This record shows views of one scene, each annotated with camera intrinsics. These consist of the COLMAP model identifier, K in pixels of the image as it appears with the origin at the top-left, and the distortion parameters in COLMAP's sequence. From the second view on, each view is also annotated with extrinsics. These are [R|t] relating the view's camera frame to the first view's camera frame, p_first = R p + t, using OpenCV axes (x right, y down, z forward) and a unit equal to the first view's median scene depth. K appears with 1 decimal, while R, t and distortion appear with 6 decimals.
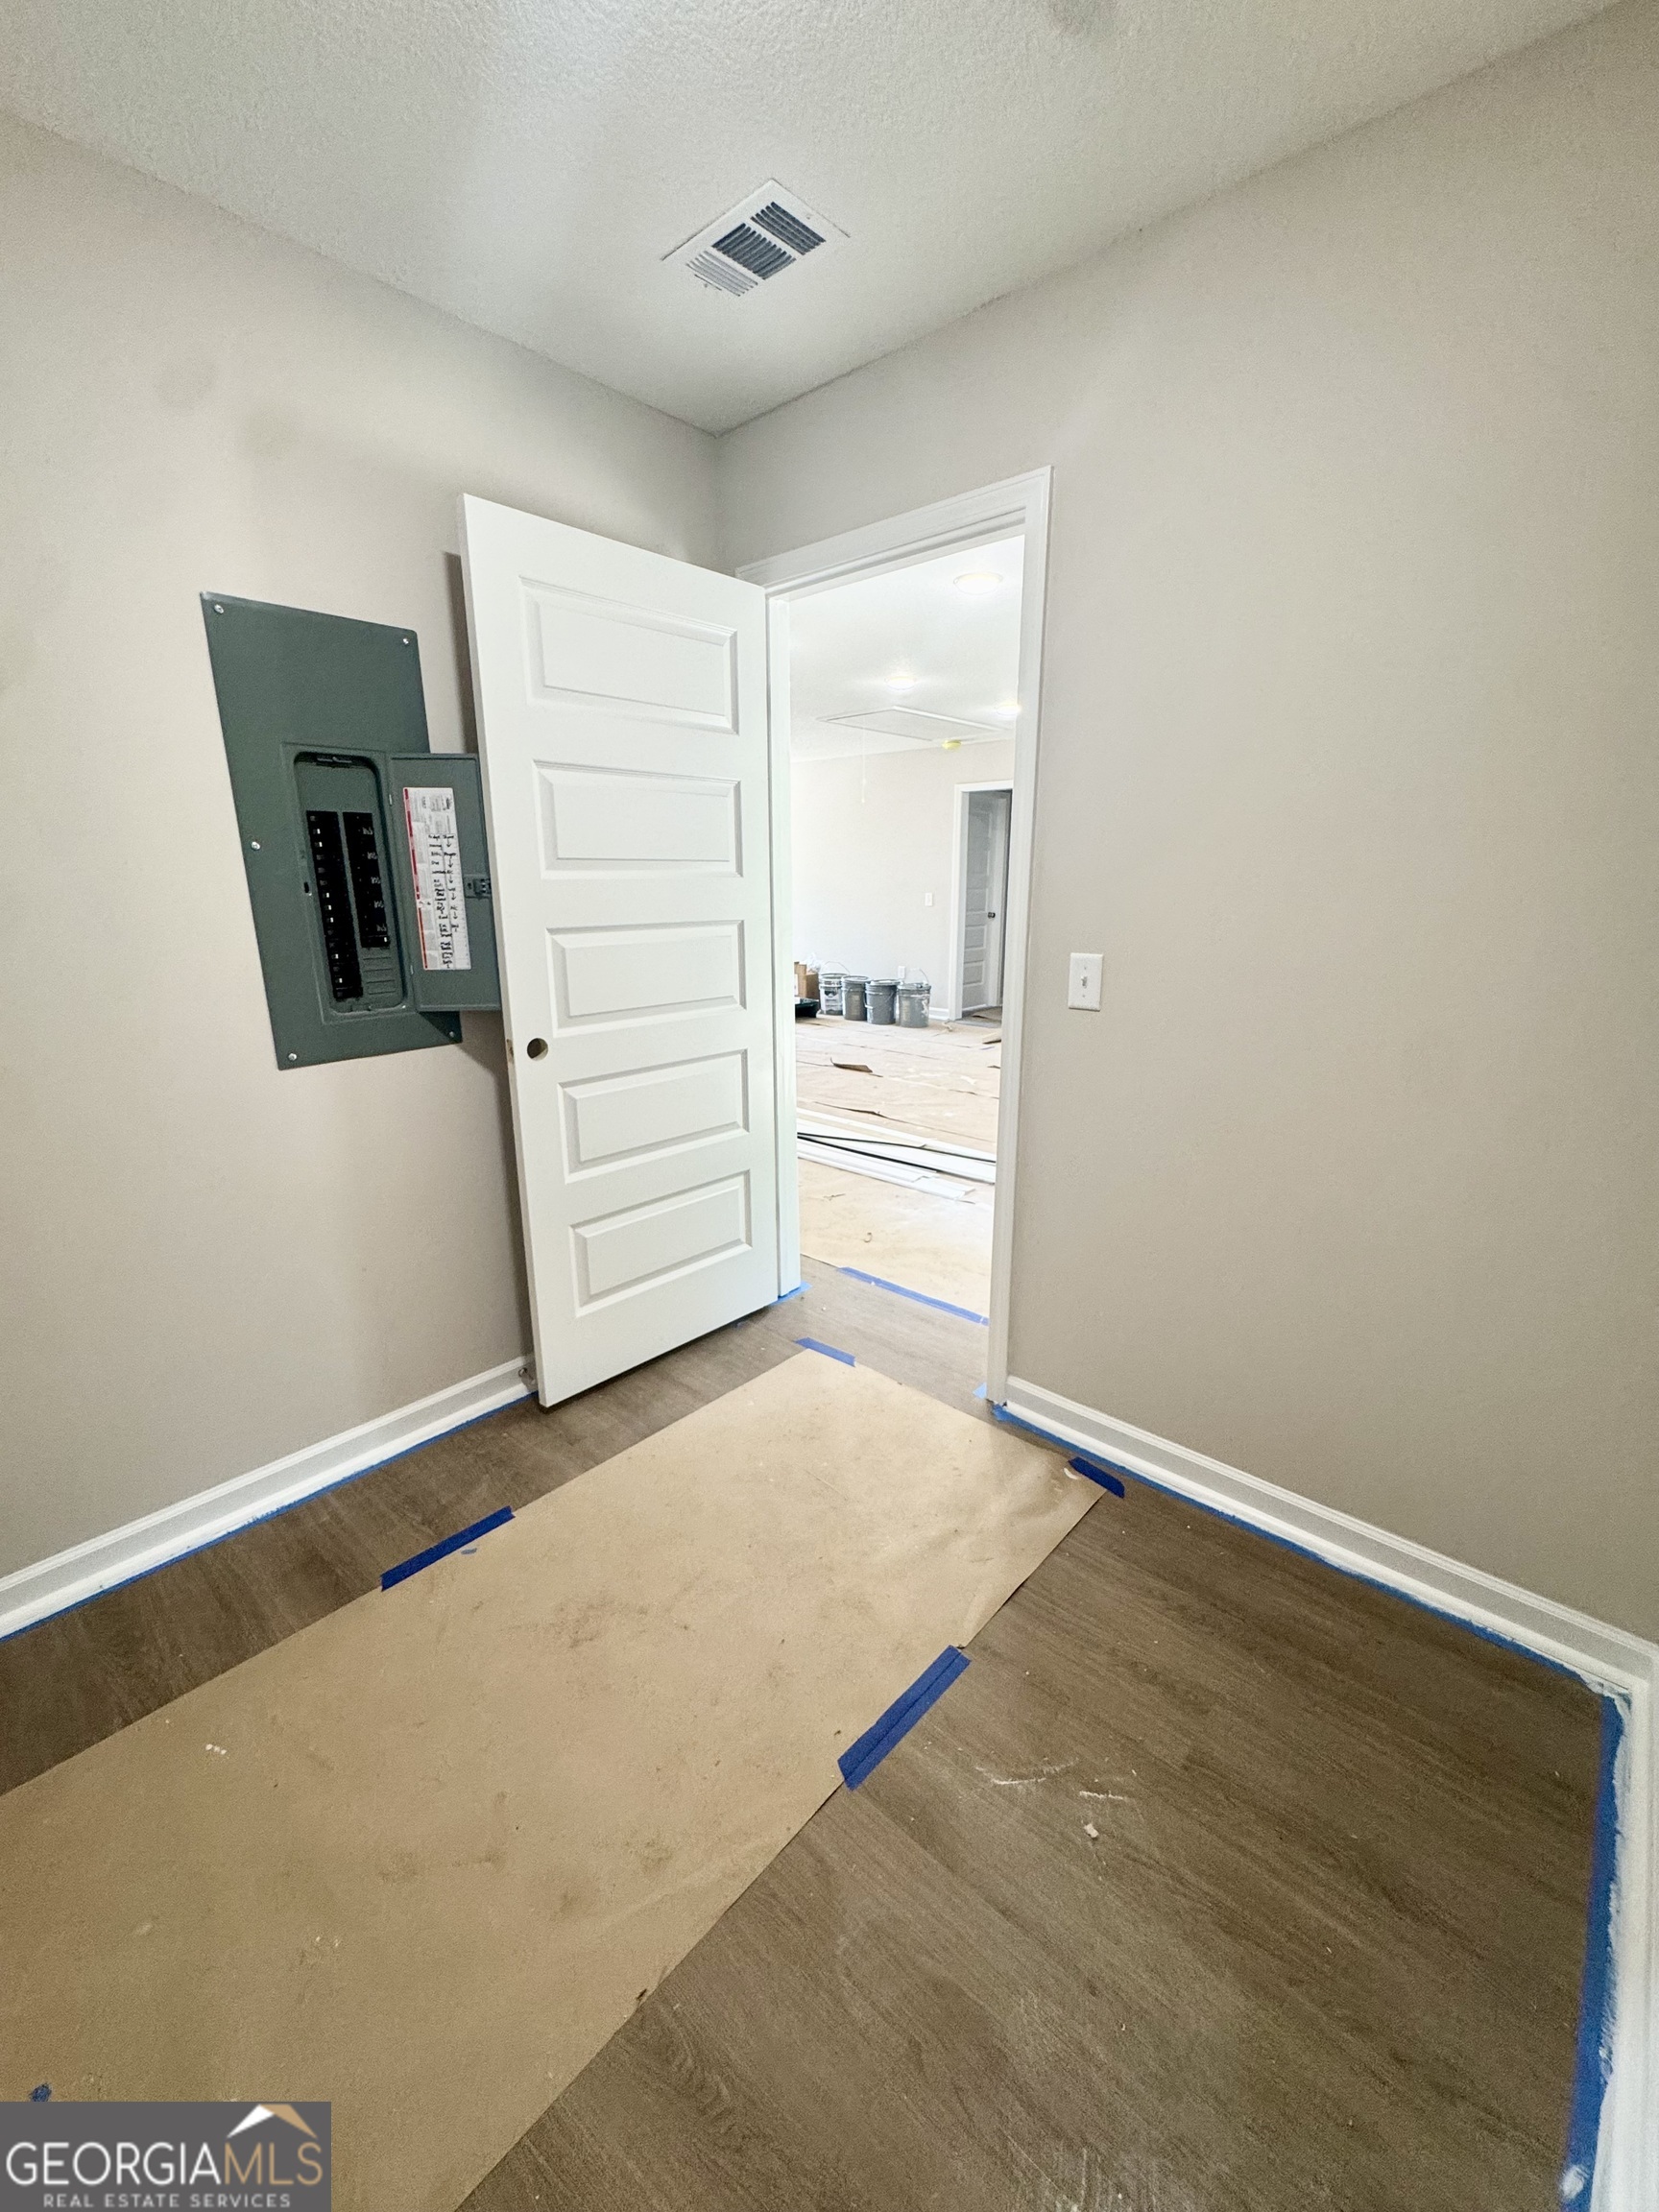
lens RADIAL K [[886.5, 0, 833.7], [0, 886.5, 1103.3], [0, 0, 1]] dist [-0.004556, 0.001152]
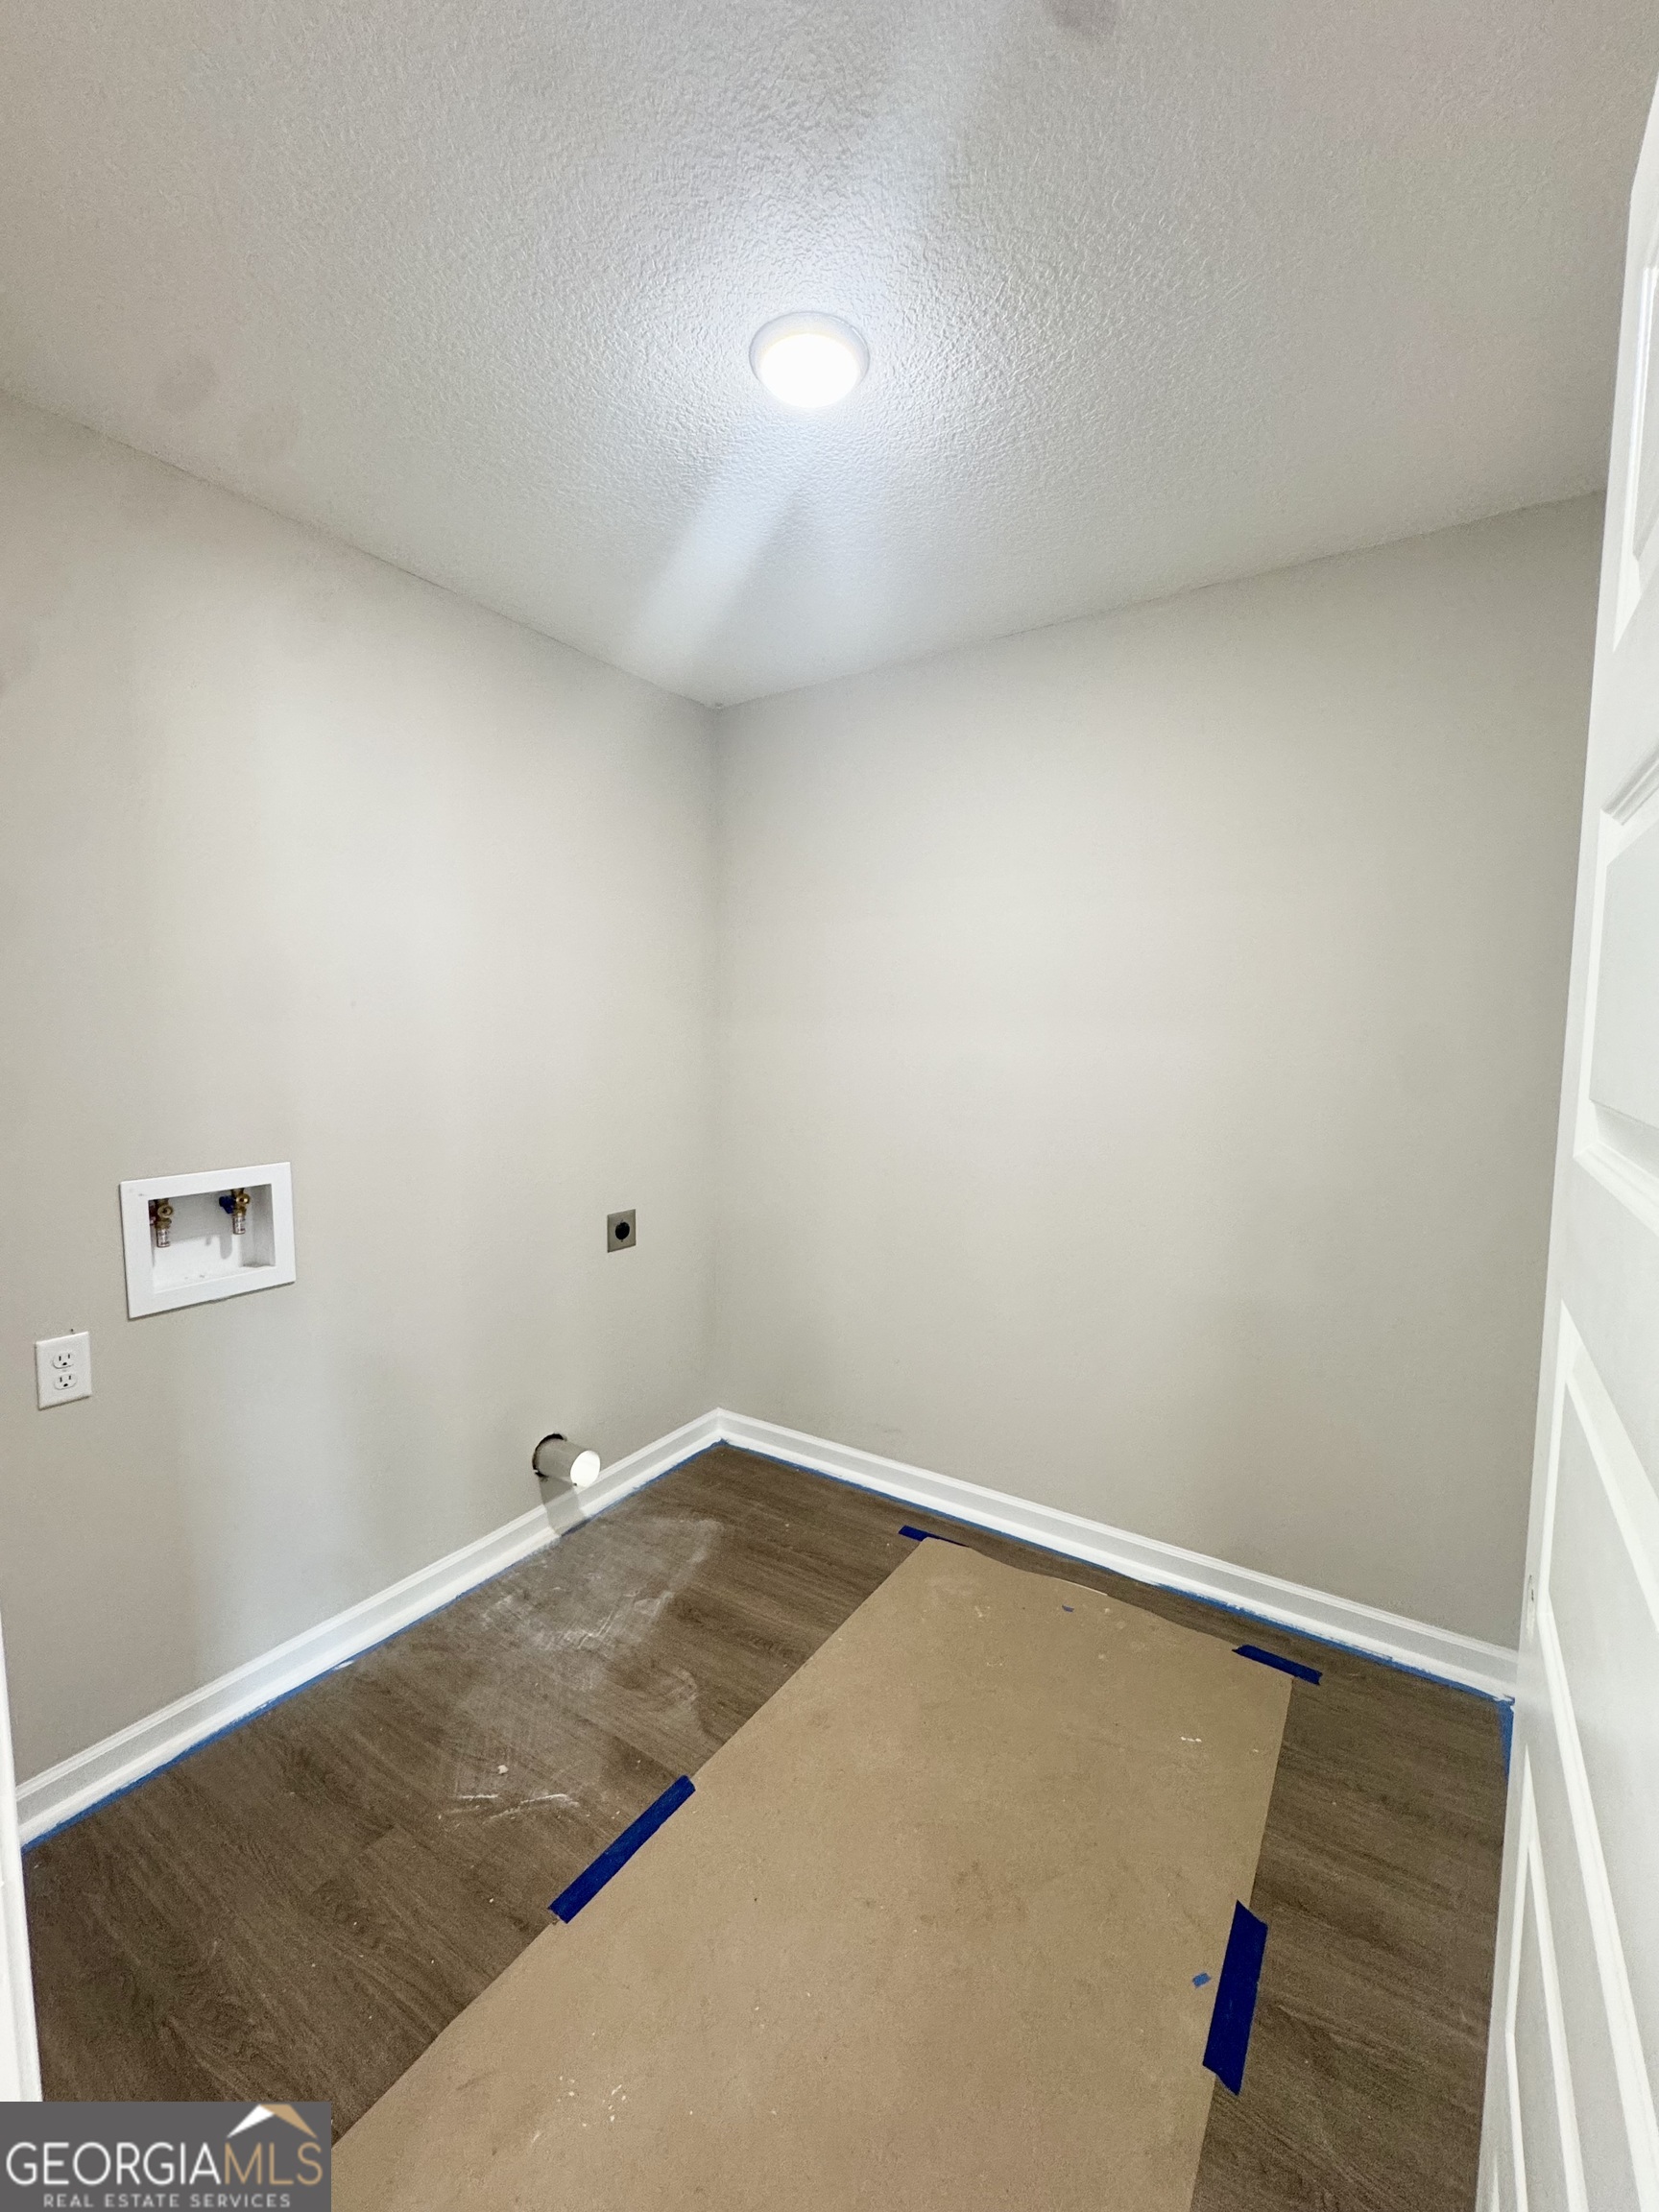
lens RADIAL K [[886.5, 0, 833.7], [0, 886.5, 1103.3], [0, 0, 1]] dist [-0.004556, 0.001152]
pose [[-0.988149, 0.017317, -0.152521, -0.014754], [-0.035023, 0.941973, 0.333858, -0.553444], [0.149452, 0.335243, -0.930202, 1.870058]]
